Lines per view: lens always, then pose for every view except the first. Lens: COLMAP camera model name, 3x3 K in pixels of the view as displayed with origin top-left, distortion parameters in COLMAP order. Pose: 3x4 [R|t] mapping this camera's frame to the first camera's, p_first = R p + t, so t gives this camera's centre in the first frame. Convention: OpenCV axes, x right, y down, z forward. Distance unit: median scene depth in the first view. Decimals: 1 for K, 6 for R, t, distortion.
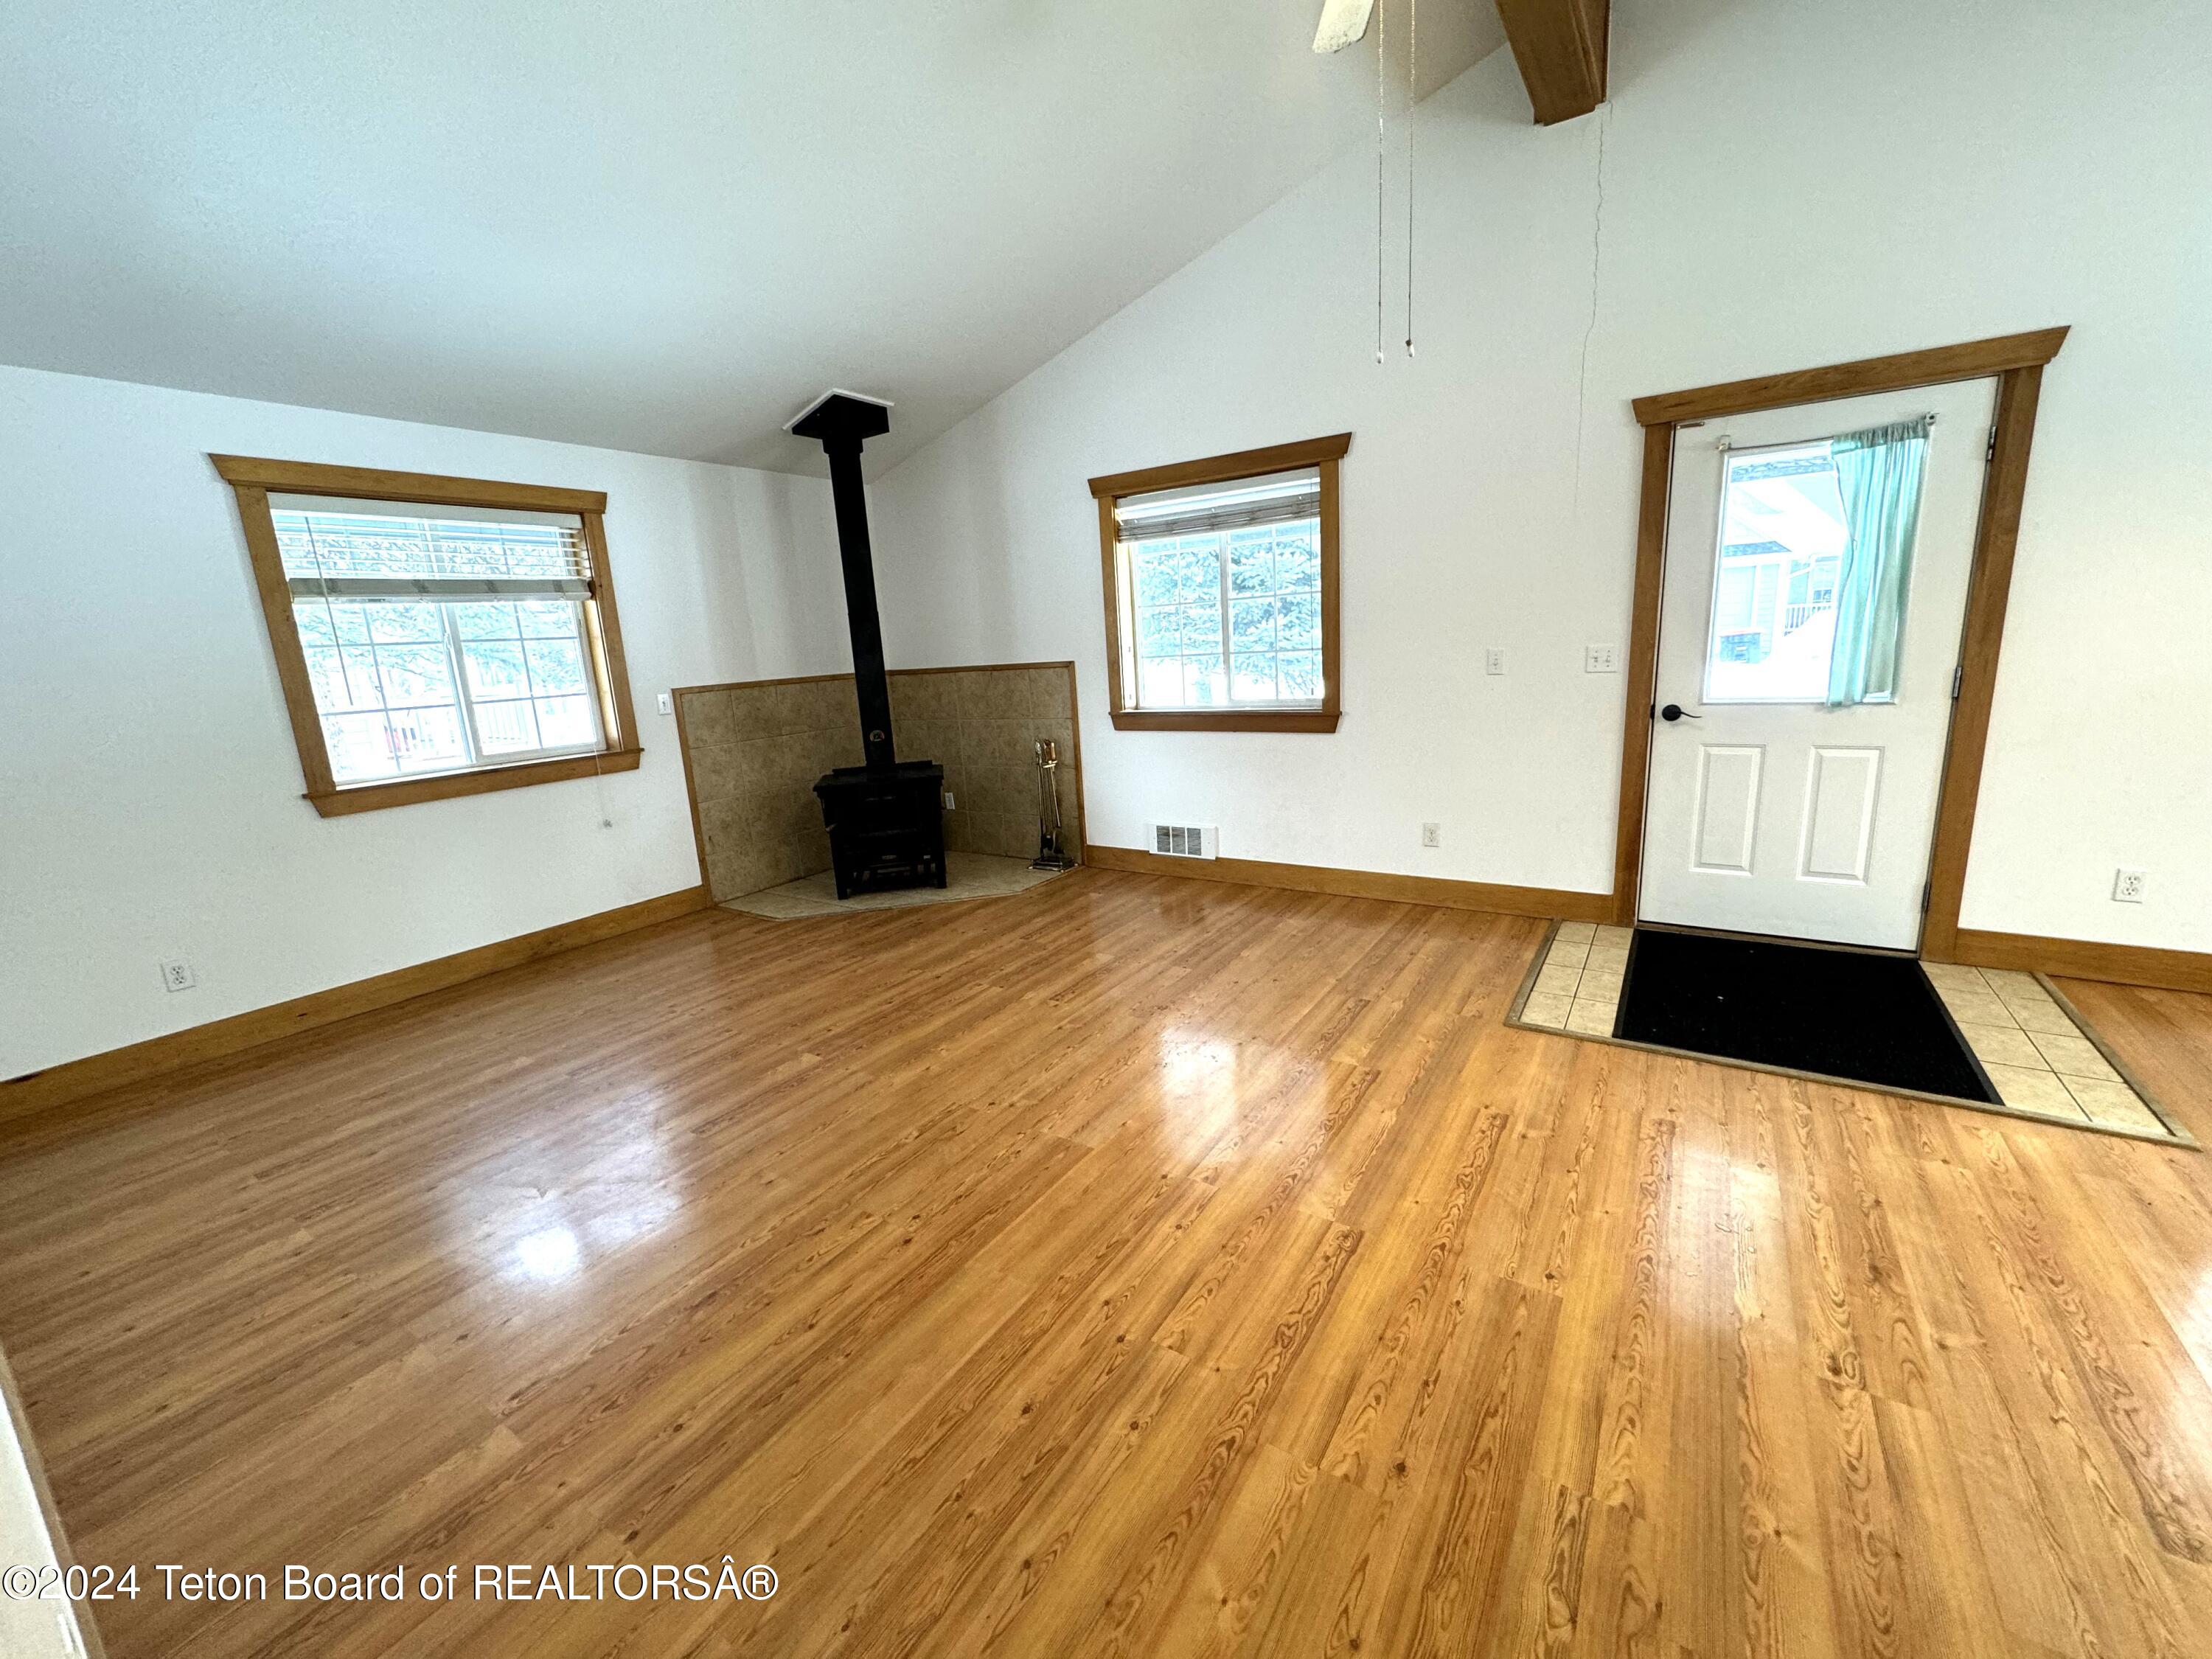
lens RADIAL K [[883.5, 0, 1101.1], [0, 883.5, 825.1], [0, 0, 1]] dist [-0.001659, -0.000065]
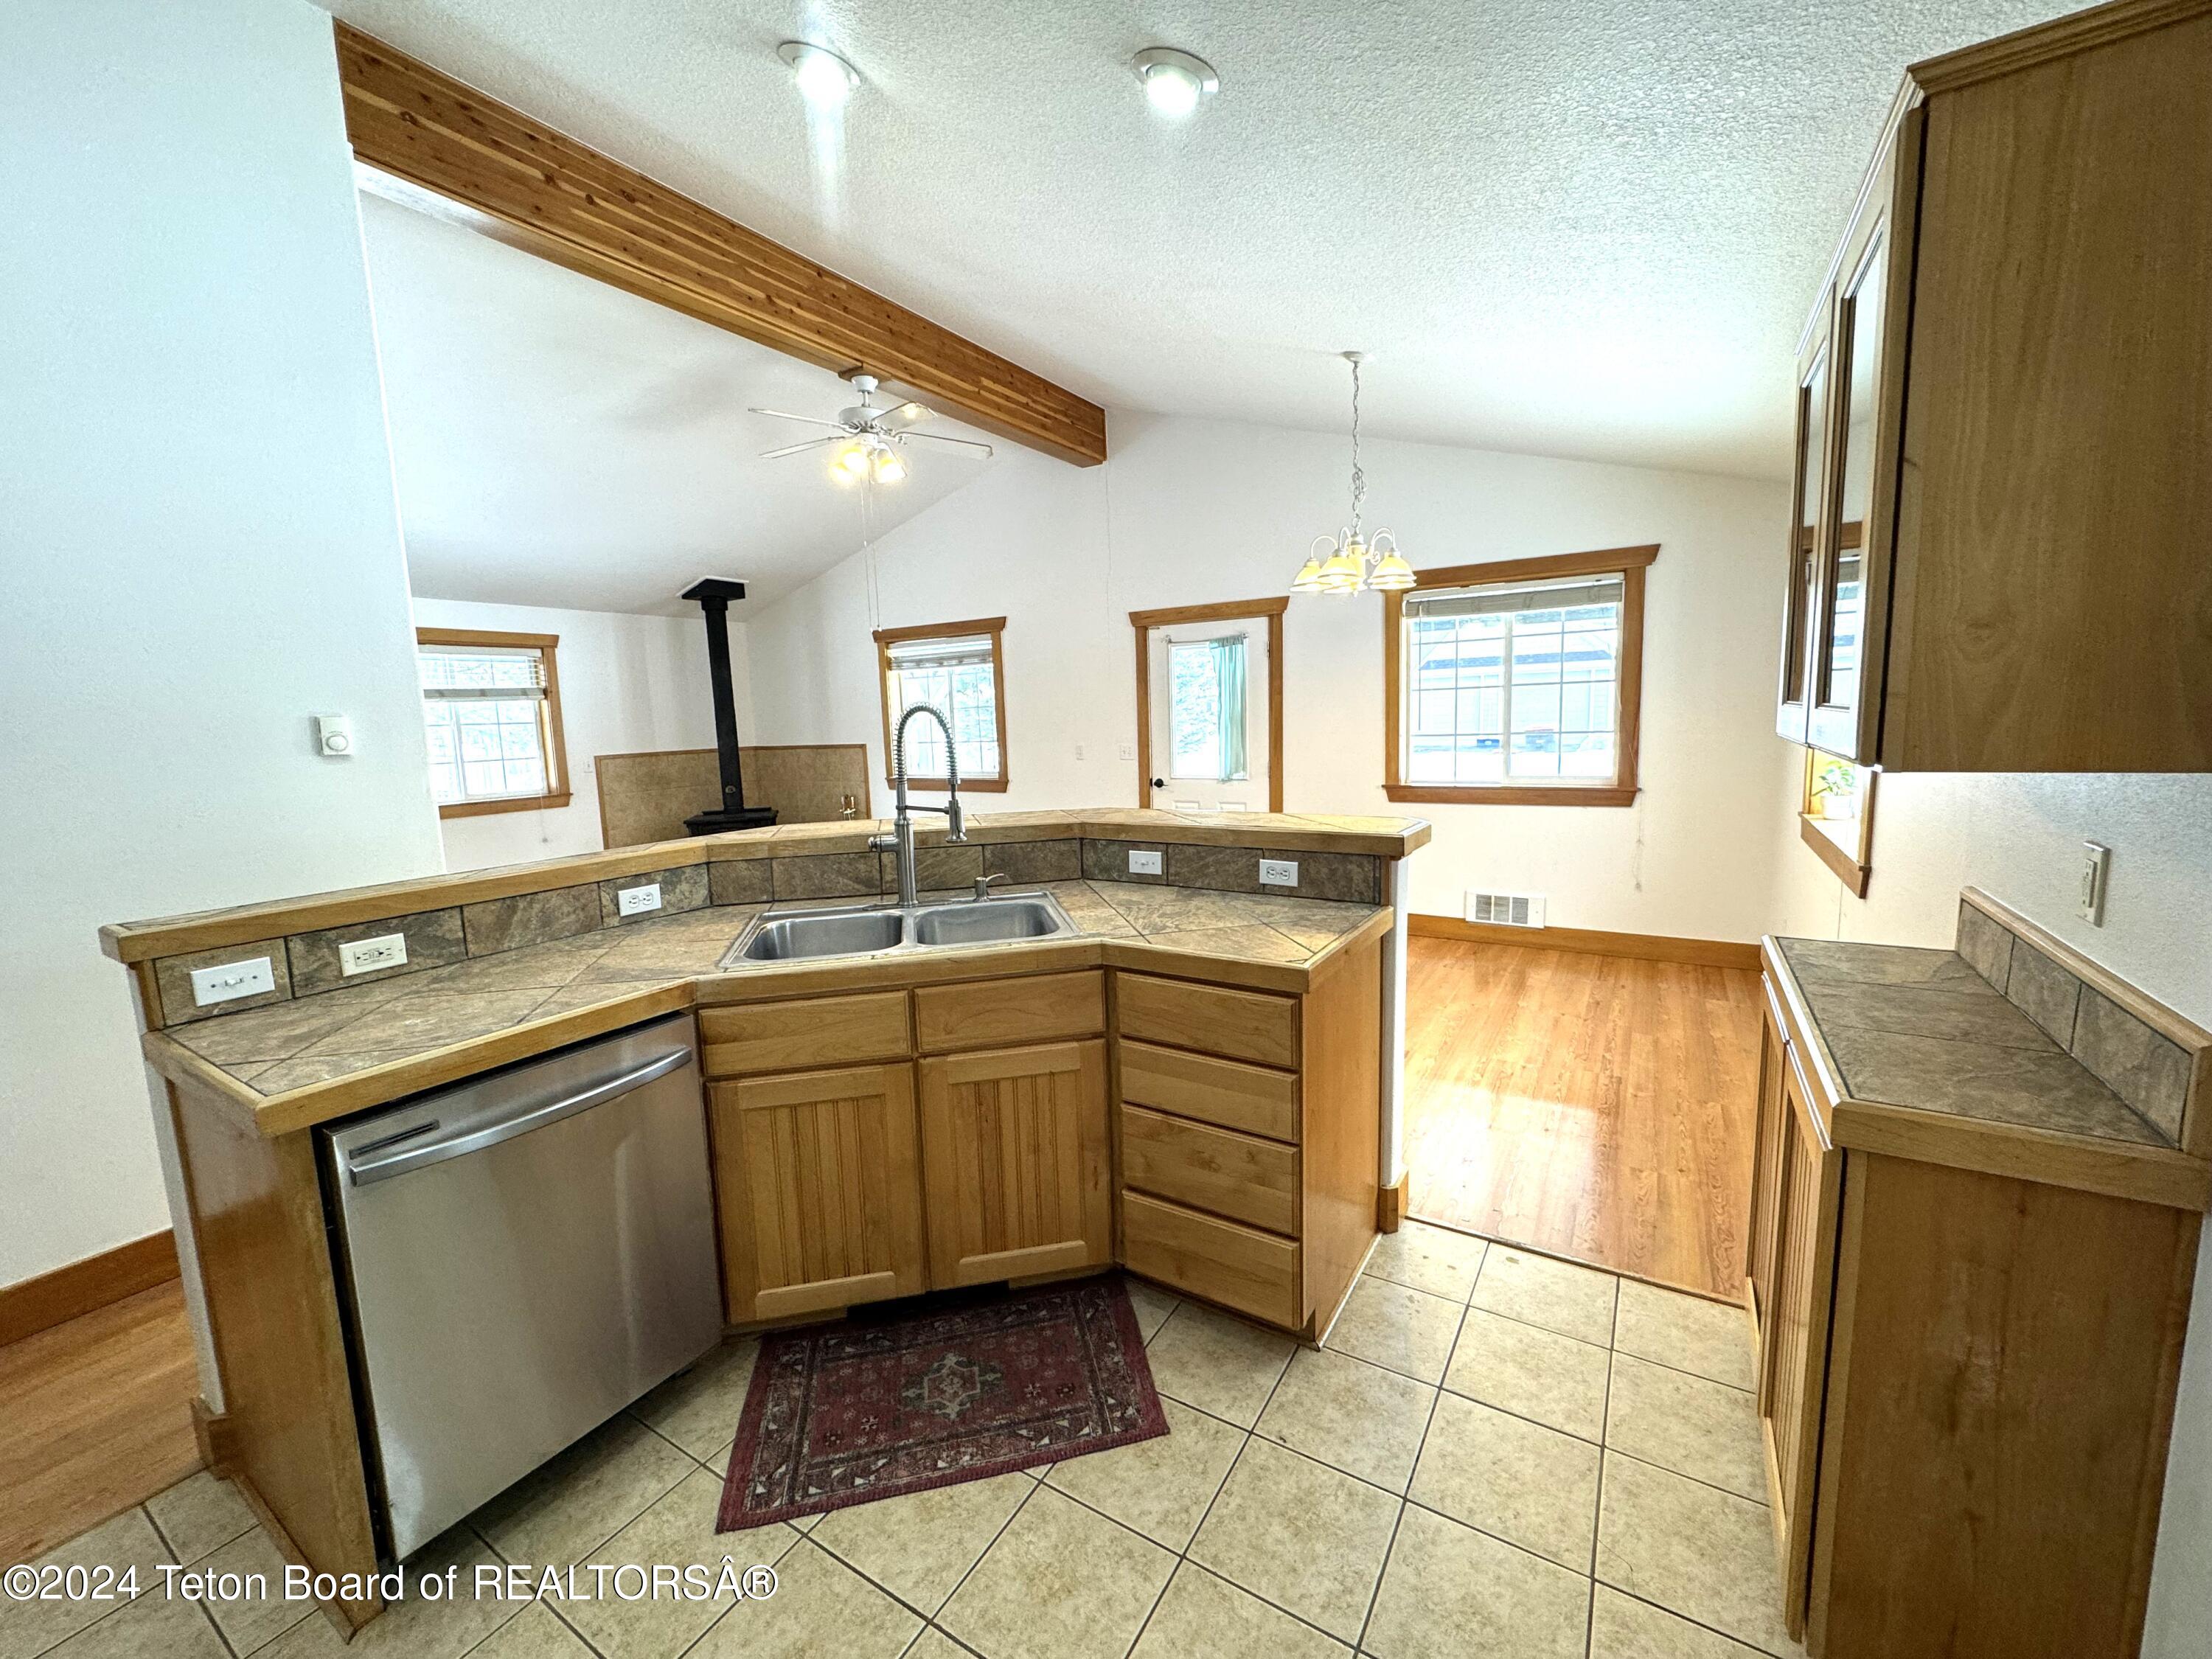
lens RADIAL K [[883.5, 0, 1101.1], [0, 883.5, 825.1], [0, 0, 1]] dist [-0.001659, -0.000065]
pose [[0.999314, 0.020369, 0.030932, 0.469192], [-0.017705, 0.996302, -0.084082, 0.106231], [-0.032530, 0.083476, 0.995979, -0.739596]]
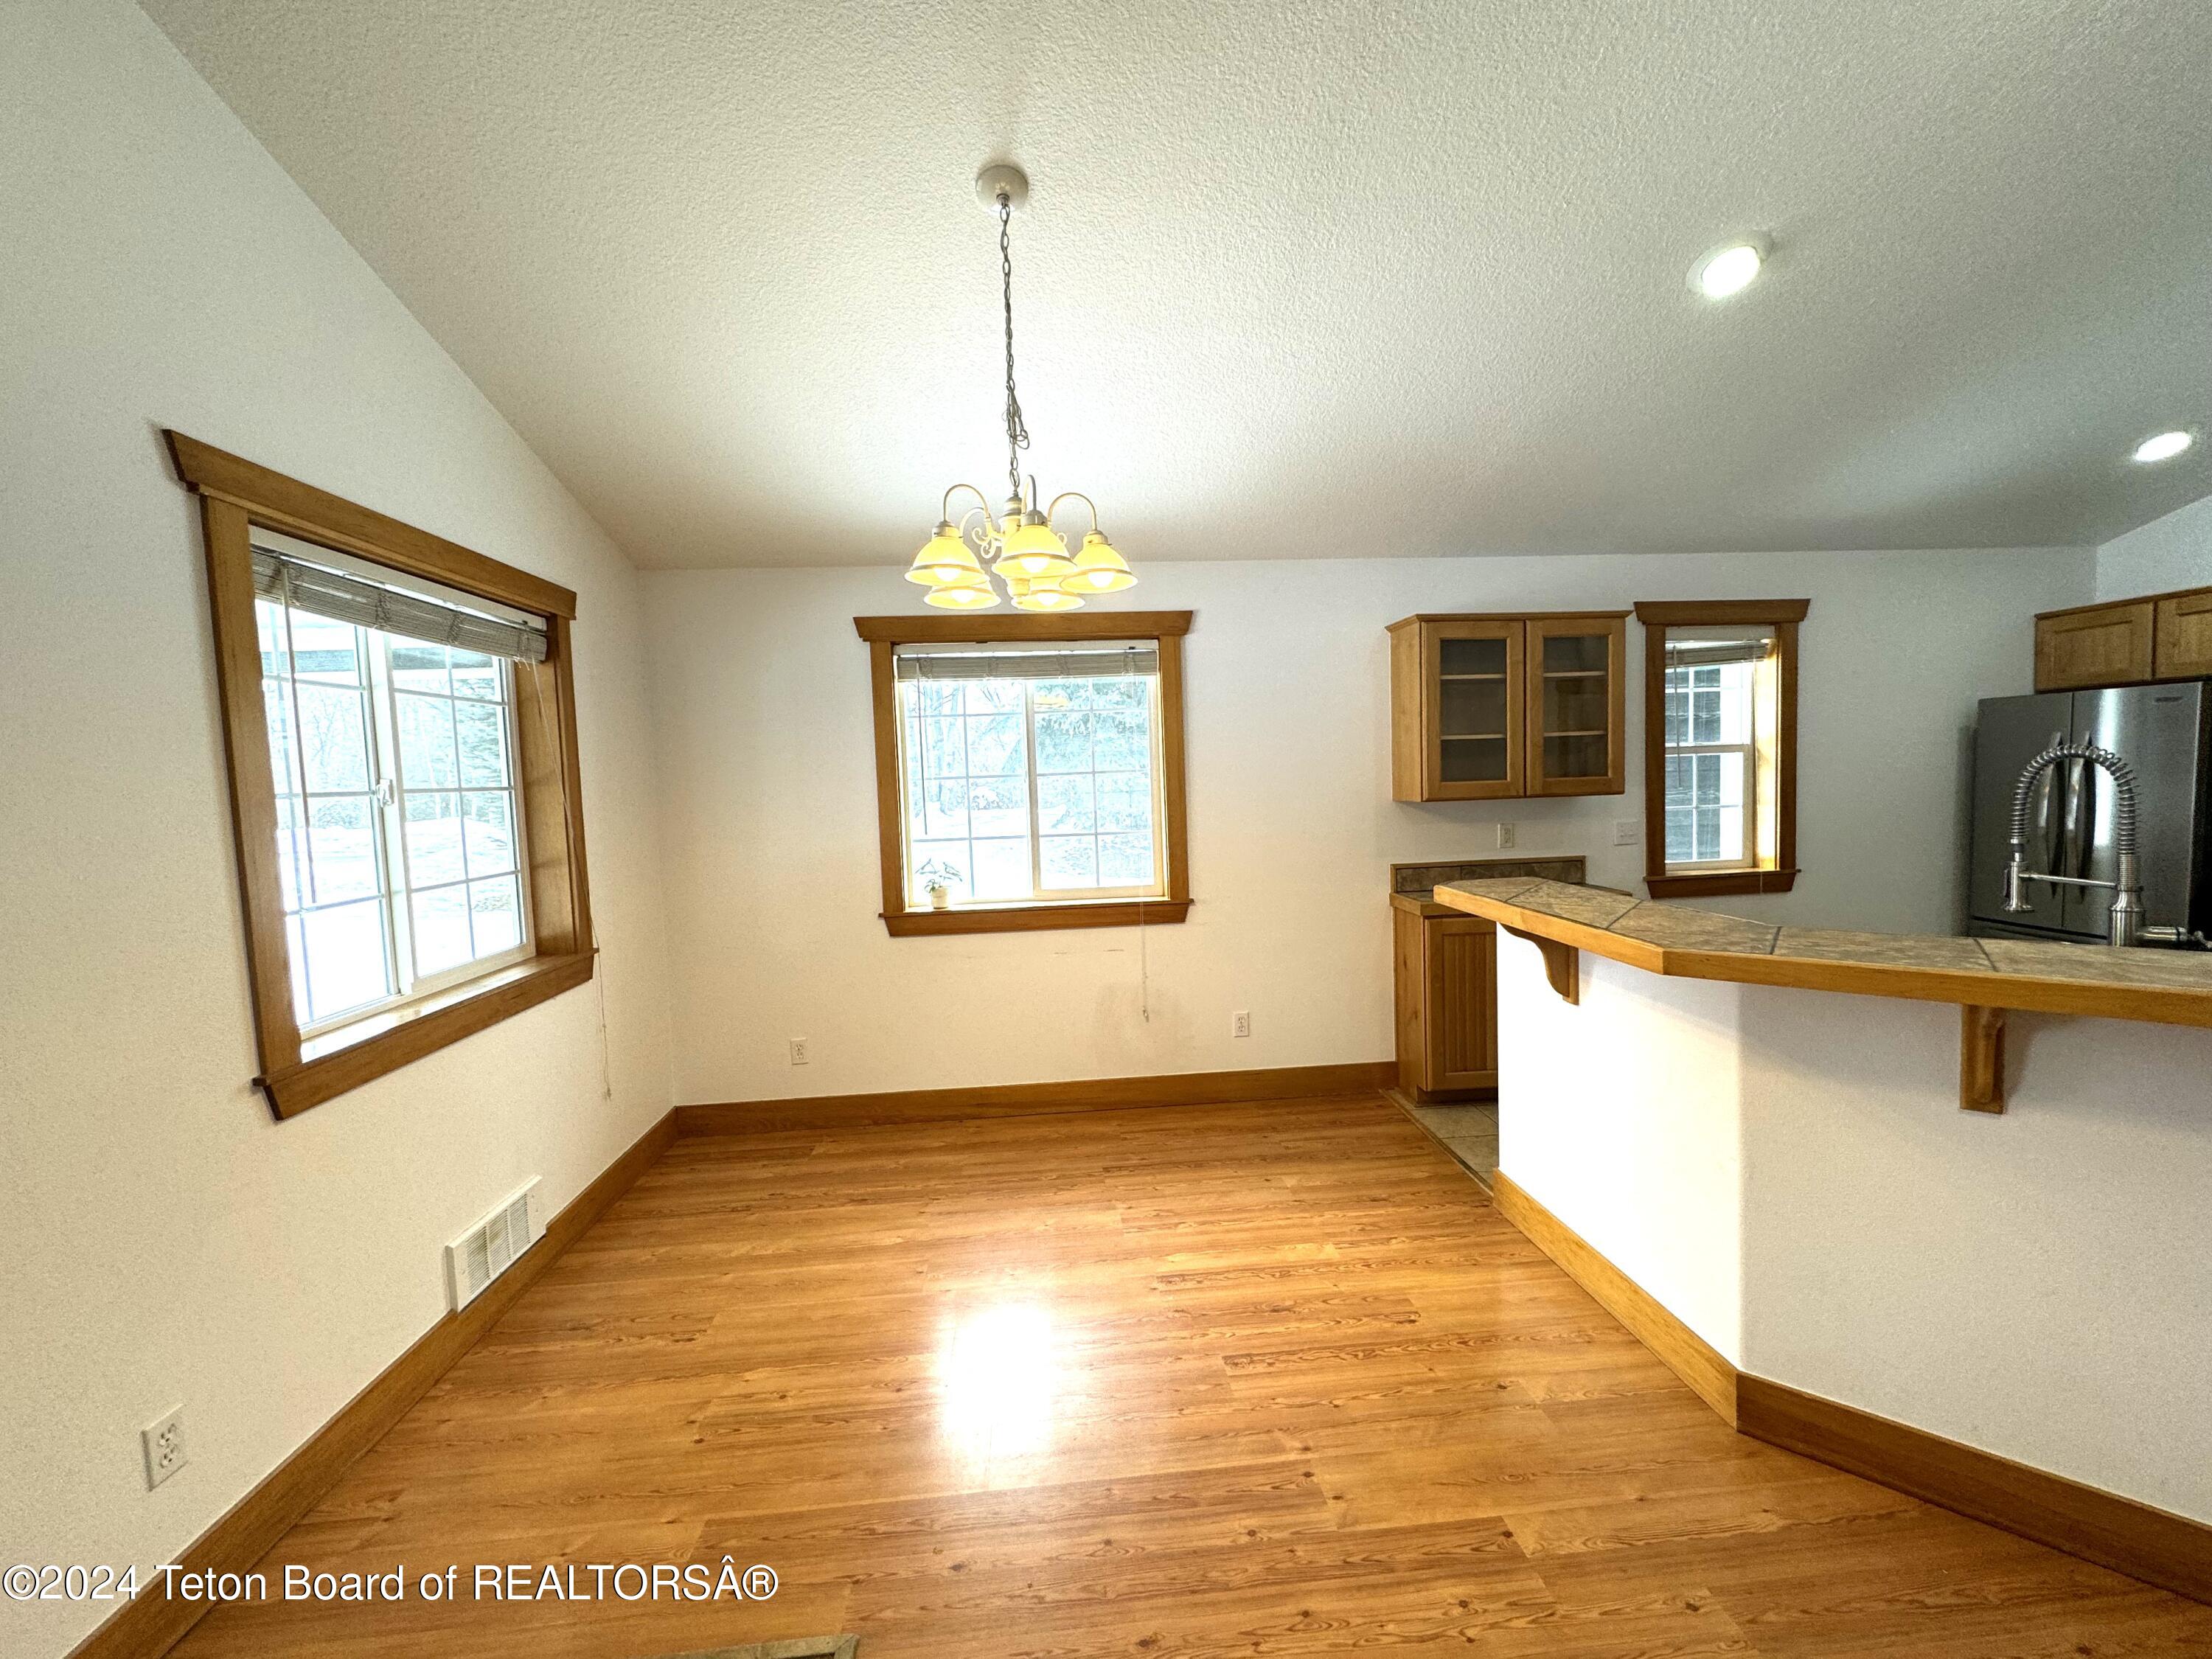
lens RADIAL K [[878.8, 0, 1106.8], [0, 878.8, 827.8], [0, 0, 1]] dist [-0.001189, 0.000139]
pose [[-0.621556, 0.033577, 0.782649, 0.310663], [0.232847, 0.961845, 0.143655, -0.193224], [-0.747964, 0.271527, -0.605659, 0.643739]]
